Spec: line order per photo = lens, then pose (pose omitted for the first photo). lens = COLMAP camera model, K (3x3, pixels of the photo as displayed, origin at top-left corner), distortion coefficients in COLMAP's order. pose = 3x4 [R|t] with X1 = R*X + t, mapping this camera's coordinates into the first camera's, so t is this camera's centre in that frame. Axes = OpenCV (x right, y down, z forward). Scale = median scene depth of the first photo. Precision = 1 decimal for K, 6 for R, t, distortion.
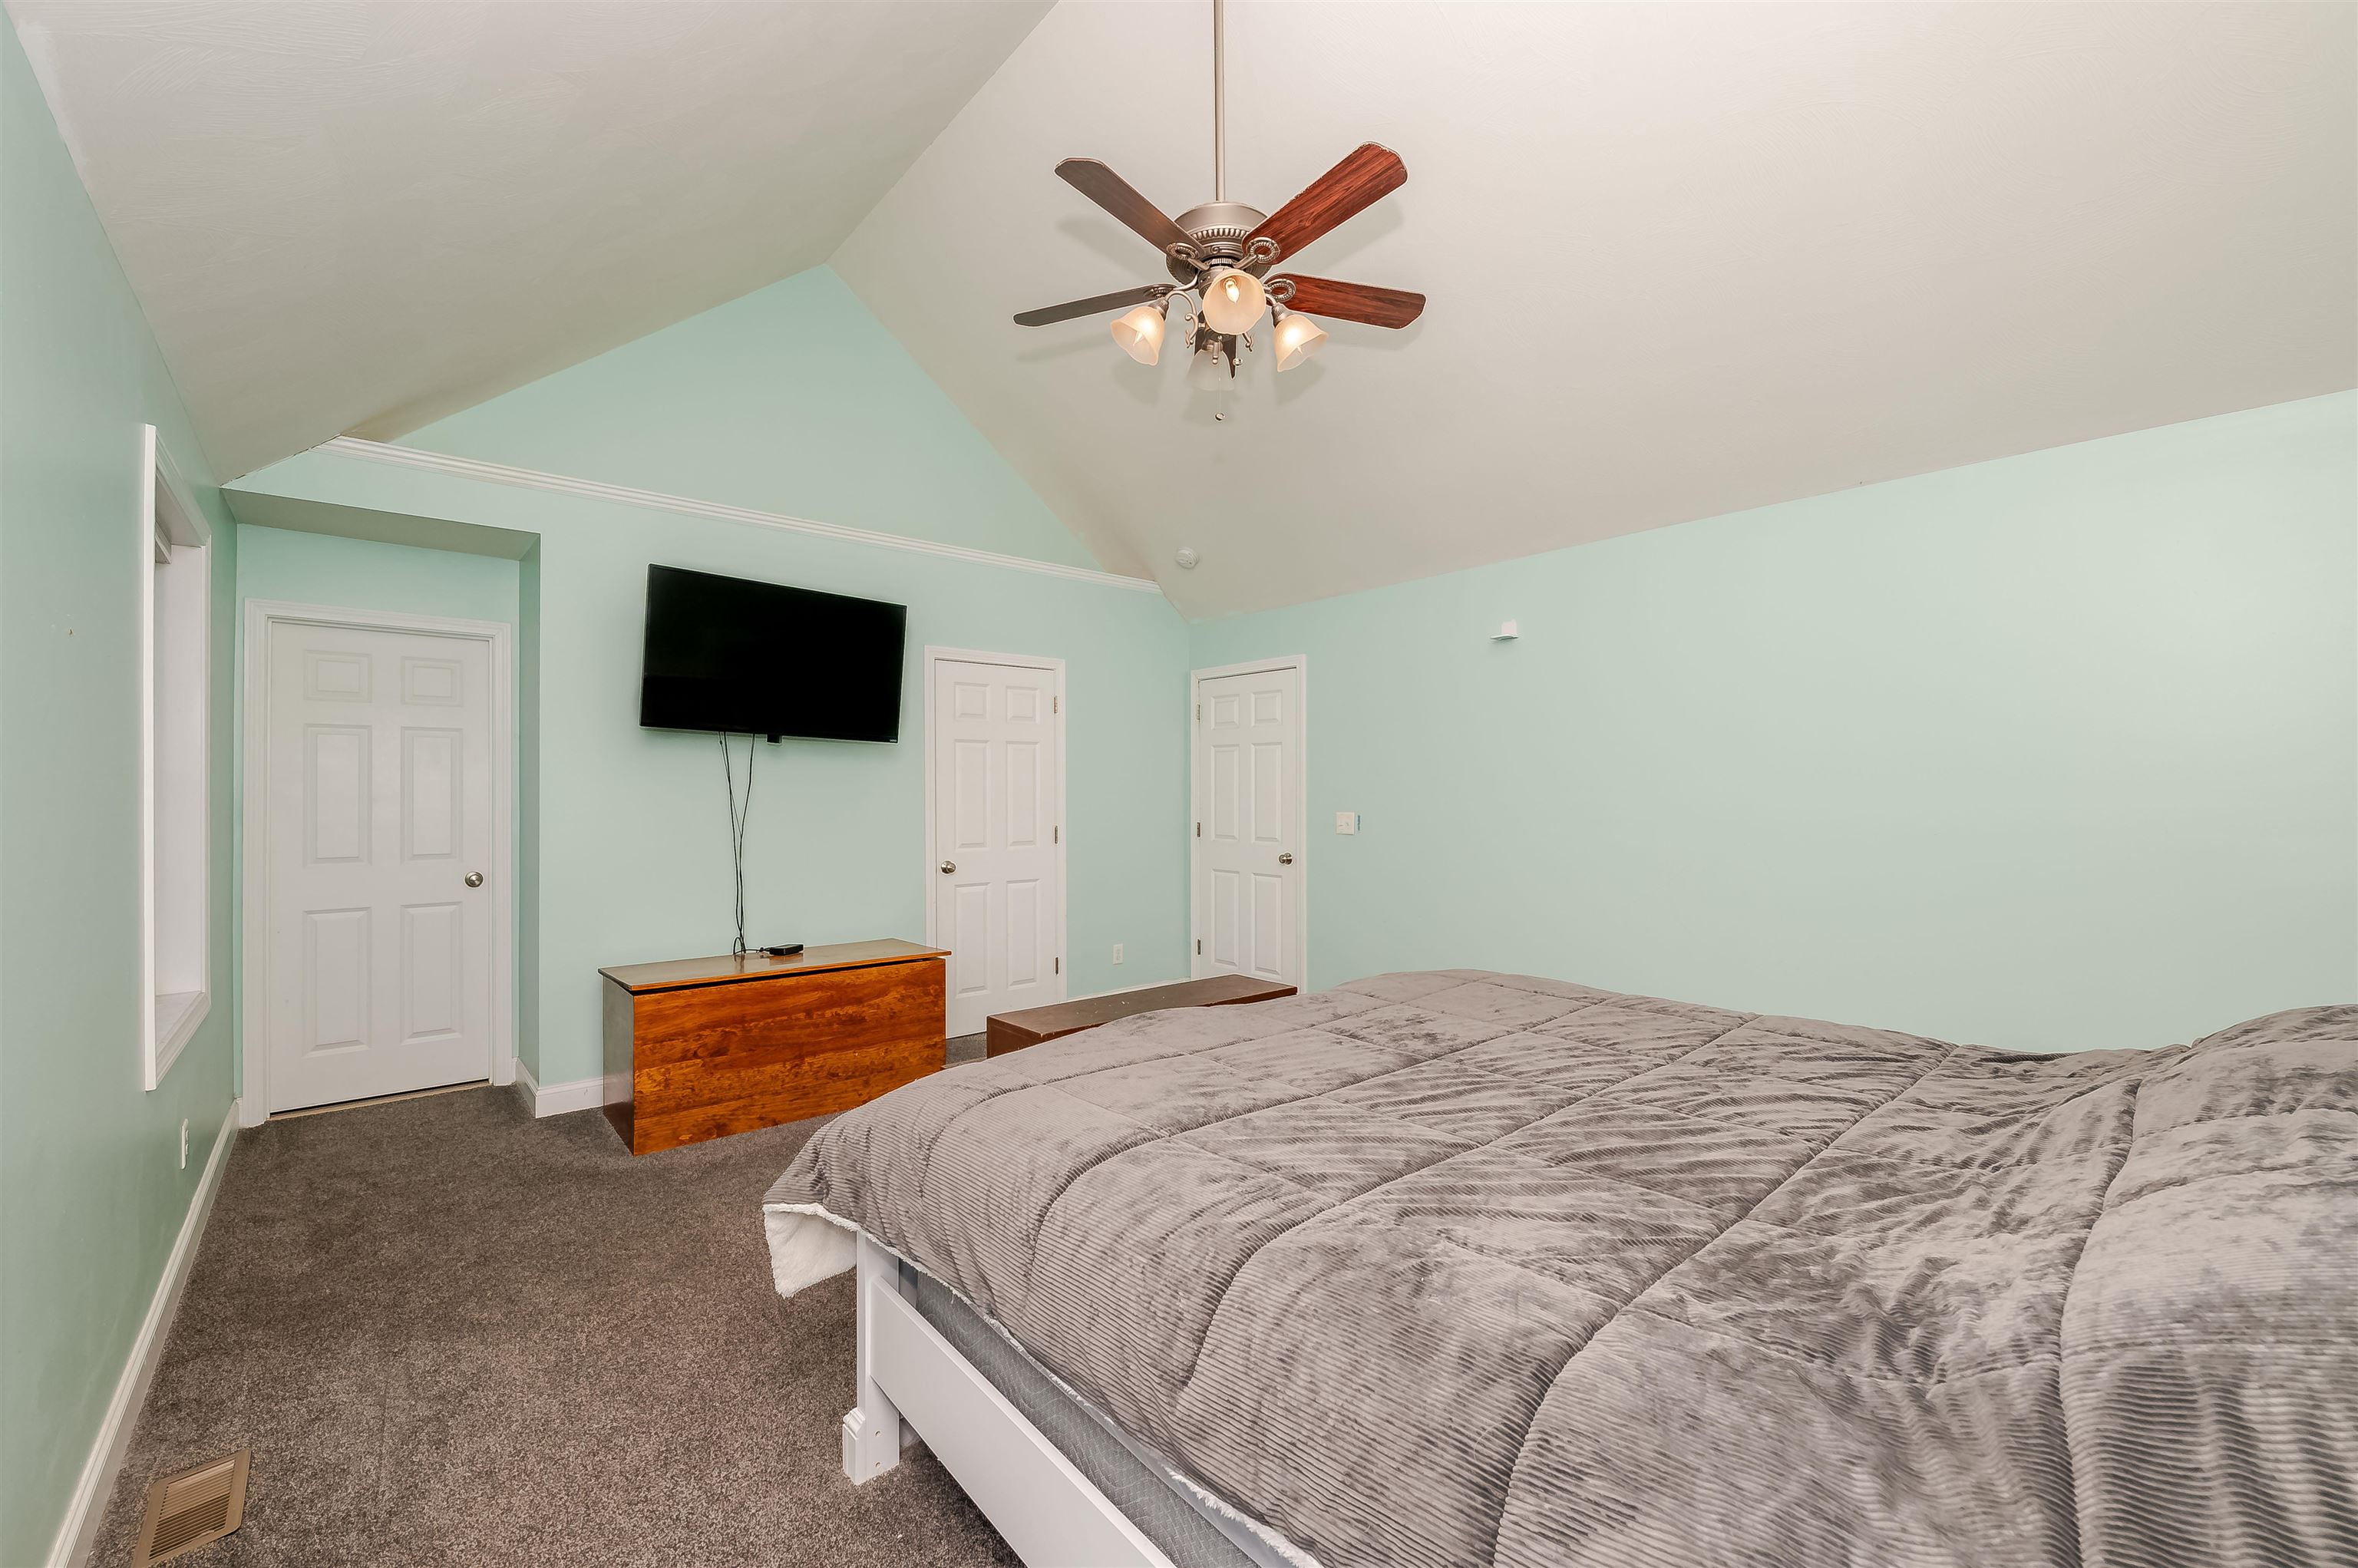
lens RADIAL K [[954.1, 0, 1183.1], [0, 954.1, 793.0], [0, 0, 1]] dist [-0.001784, -0.000199]
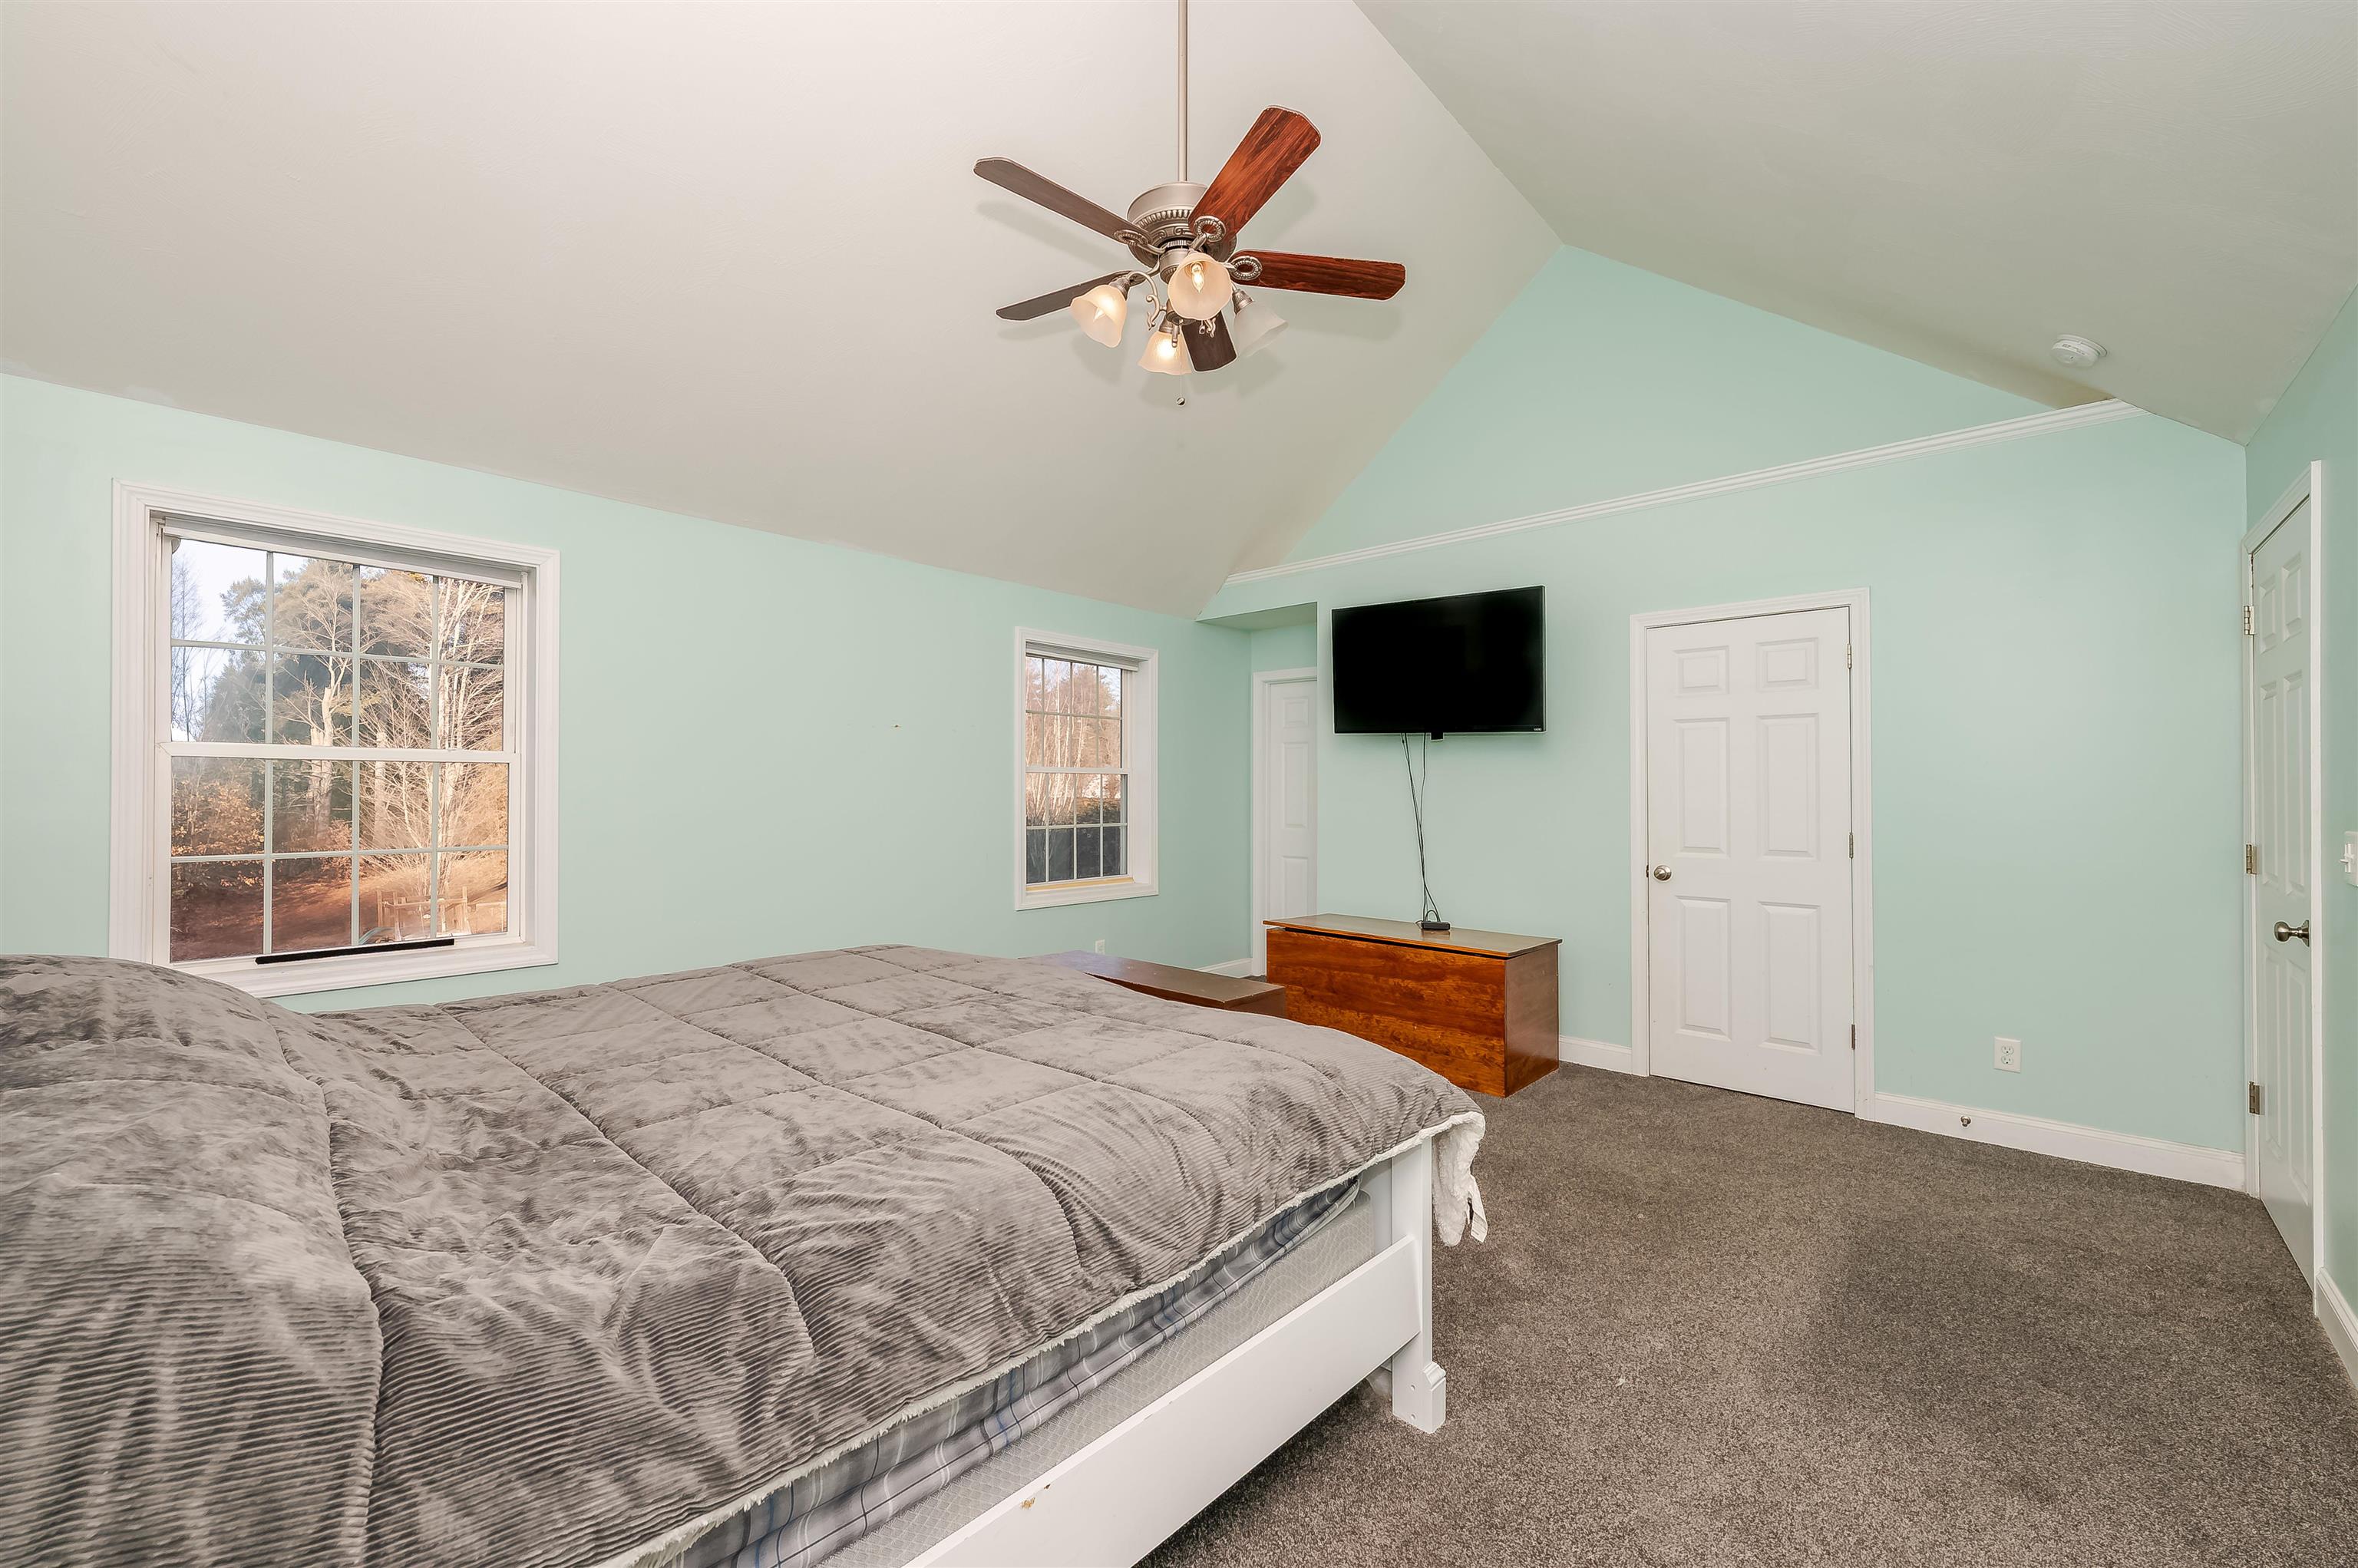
lens RADIAL K [[954.1, 0, 1183.1], [0, 954.1, 793.0], [0, 0, 1]] dist [-0.001784, -0.000199]
pose [[0.123232, 0.011724, -0.992309, 0.655490], [-0.000518, 0.999931, 0.011750, -0.002838], [0.992378, -0.000934, 0.123230, 0.576606]]
